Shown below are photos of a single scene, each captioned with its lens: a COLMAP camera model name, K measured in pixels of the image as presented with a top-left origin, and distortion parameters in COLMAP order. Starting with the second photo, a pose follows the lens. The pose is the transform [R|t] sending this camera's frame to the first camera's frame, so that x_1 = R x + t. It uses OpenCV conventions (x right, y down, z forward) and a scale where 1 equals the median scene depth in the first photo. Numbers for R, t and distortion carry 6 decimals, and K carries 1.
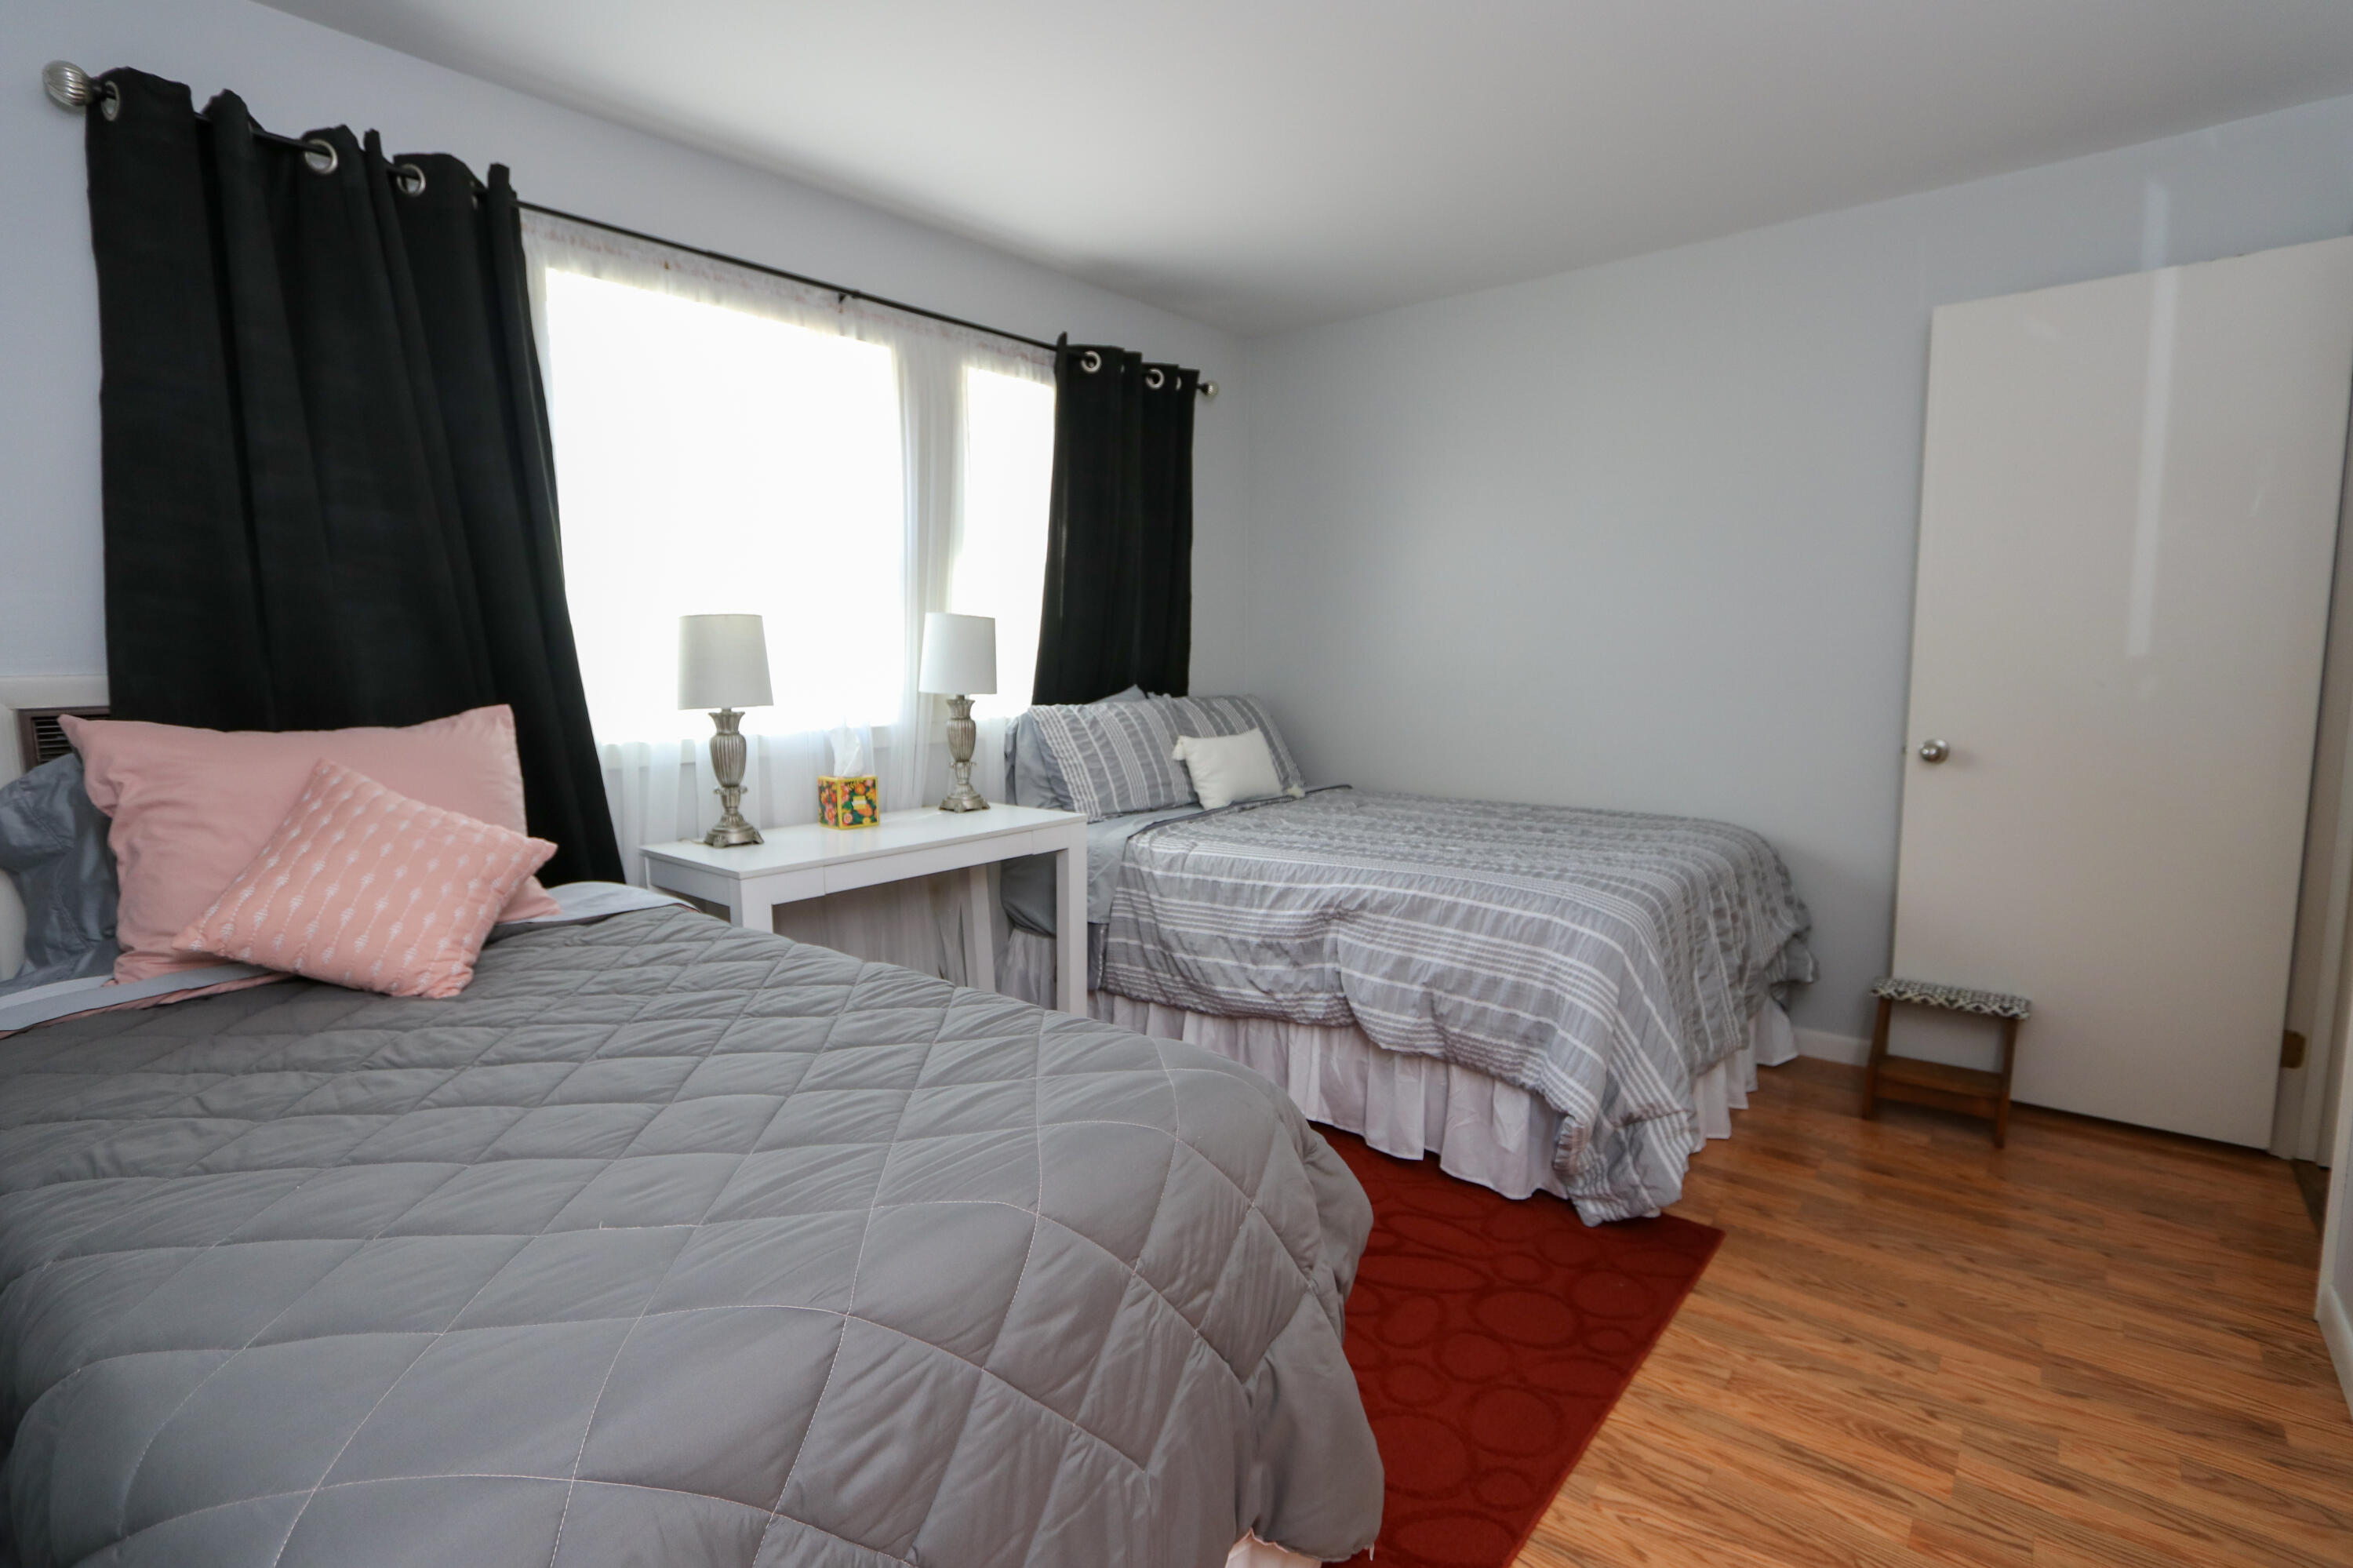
lens RADIAL K [[1073.8, 0, 1174.1], [0, 1073.8, 730.2], [0, 0, 1]] dist [-0.000427, 0.000034]
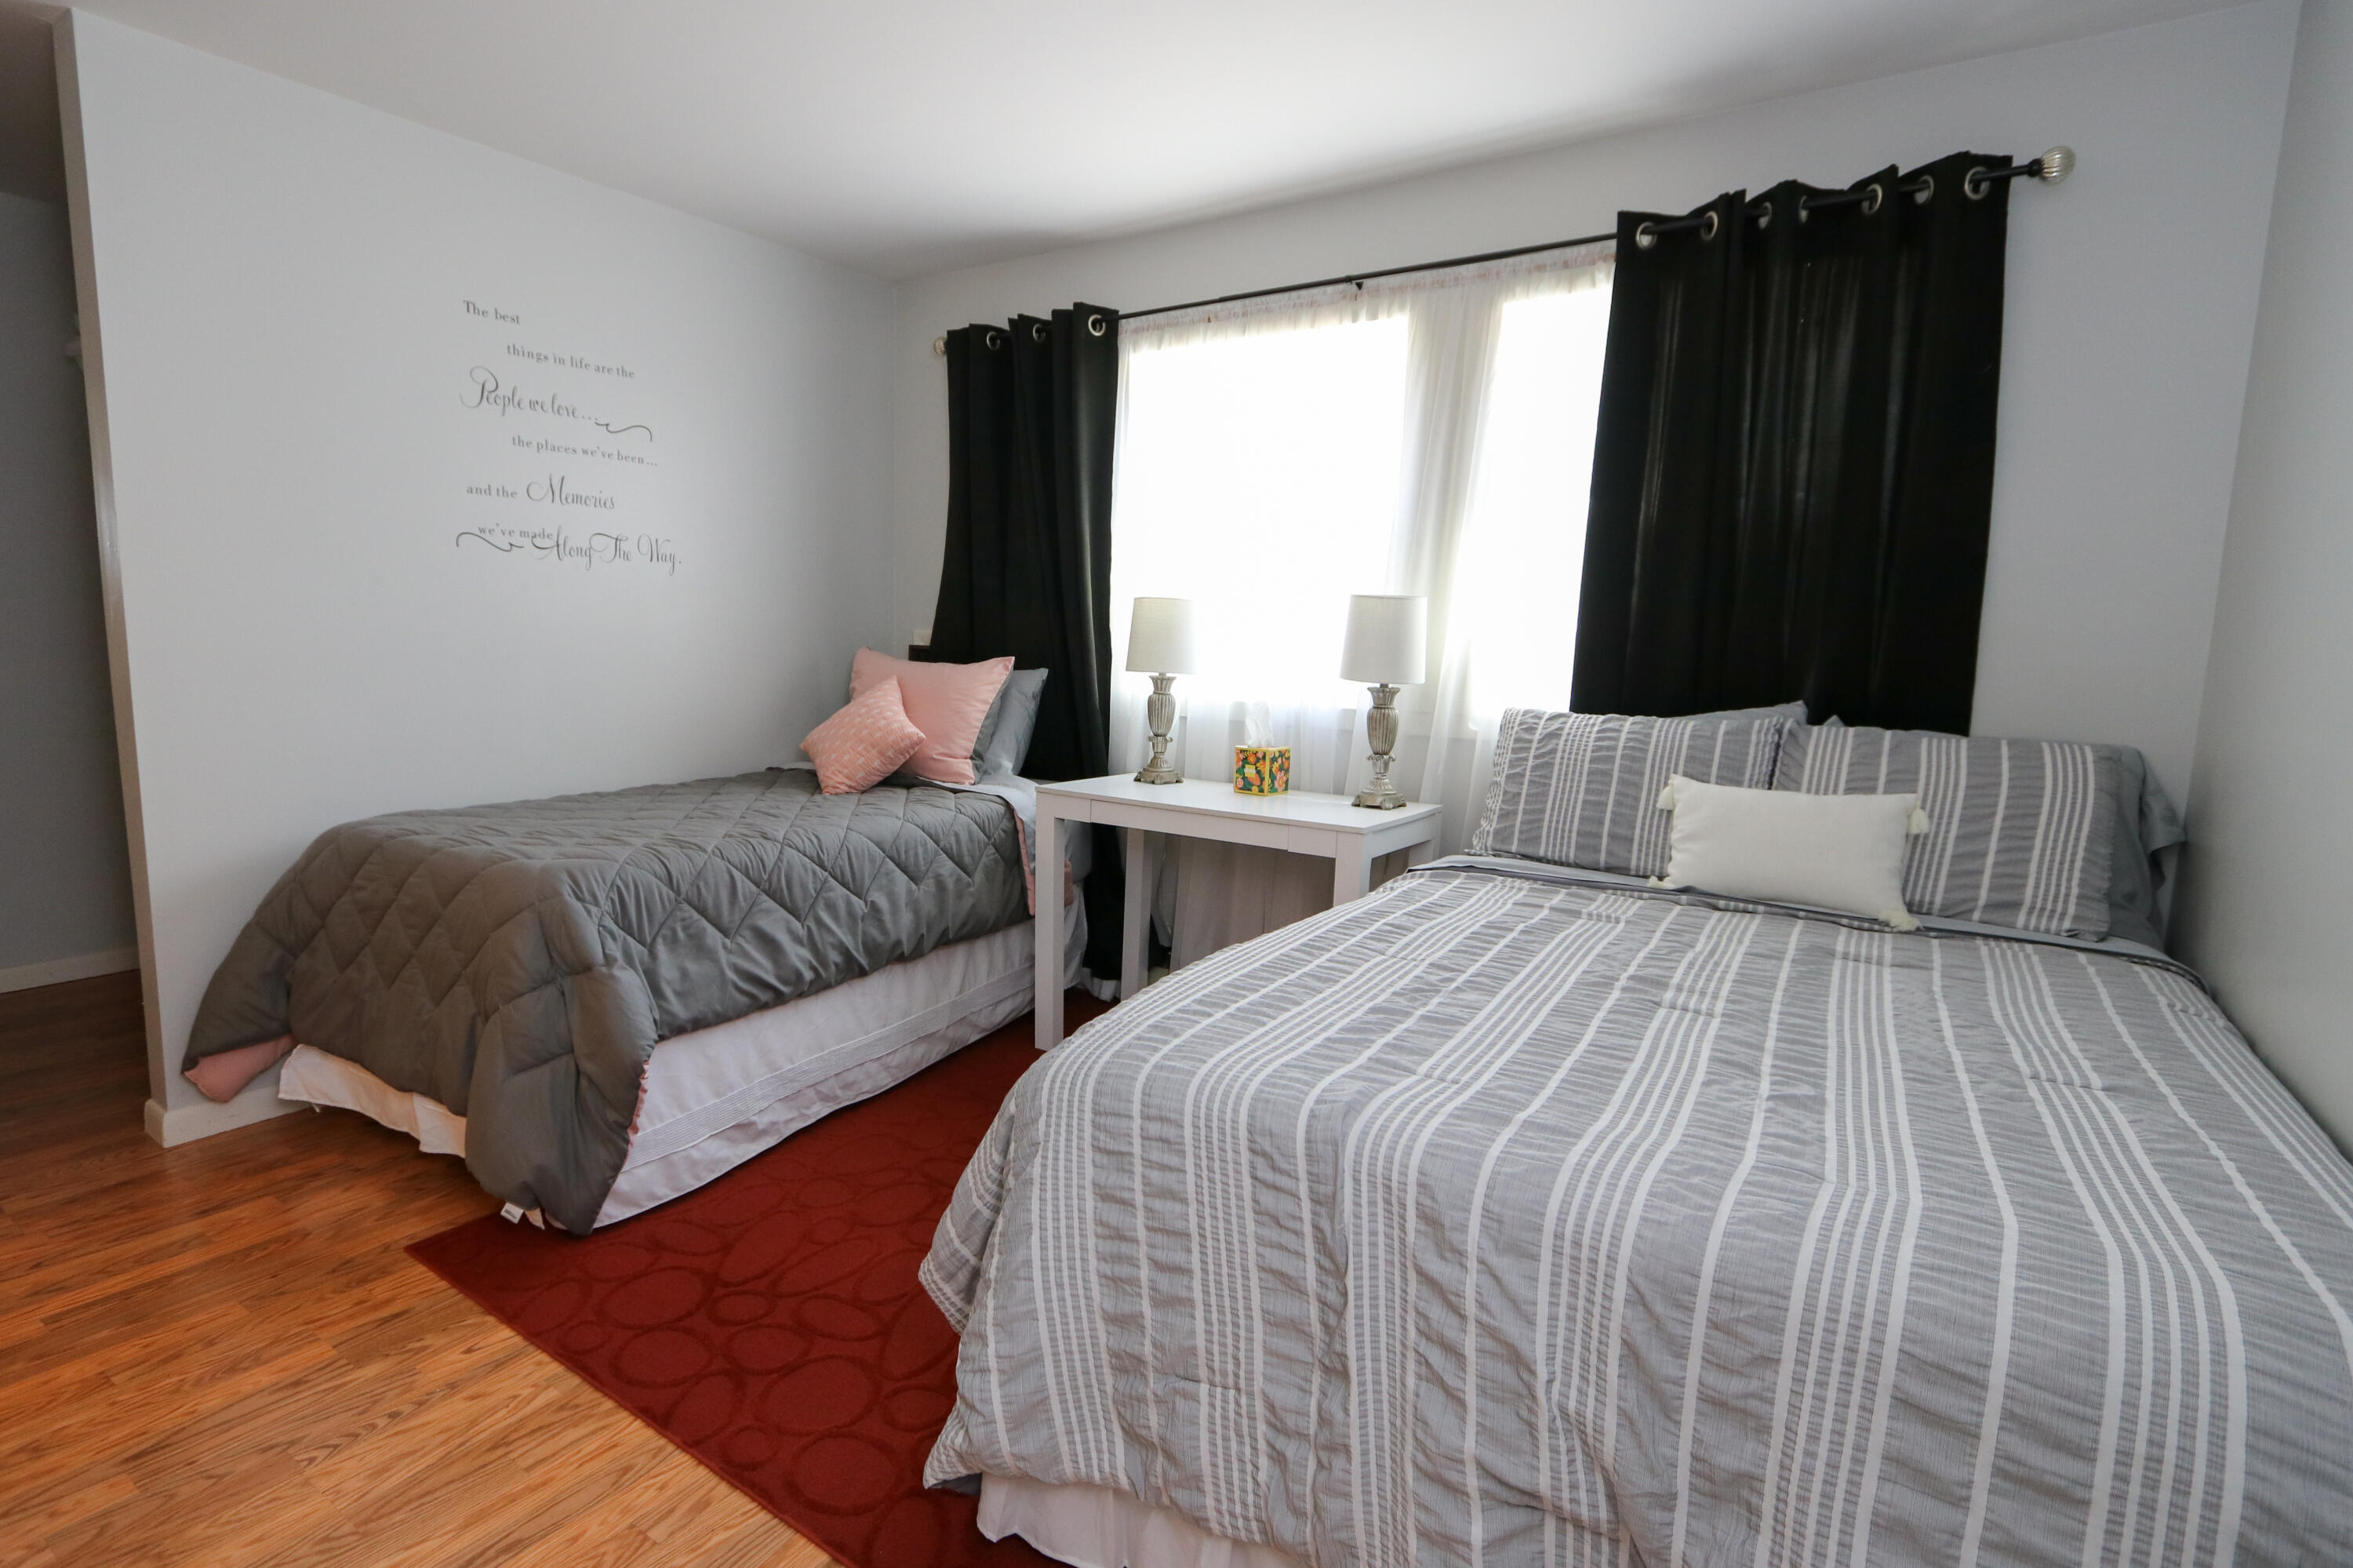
lens RADIAL K [[1099.1, 0, 1152.2], [0, 1099.1, 787.1], [0, 0, 1]] dist [-0.013181, 0.000747]
pose [[0.132125, 0.131914, -0.982416, 0.760998], [-0.118725, 0.986076, 0.116438, -0.032997], [0.984097, 0.101253, 0.145947, 0.721954]]
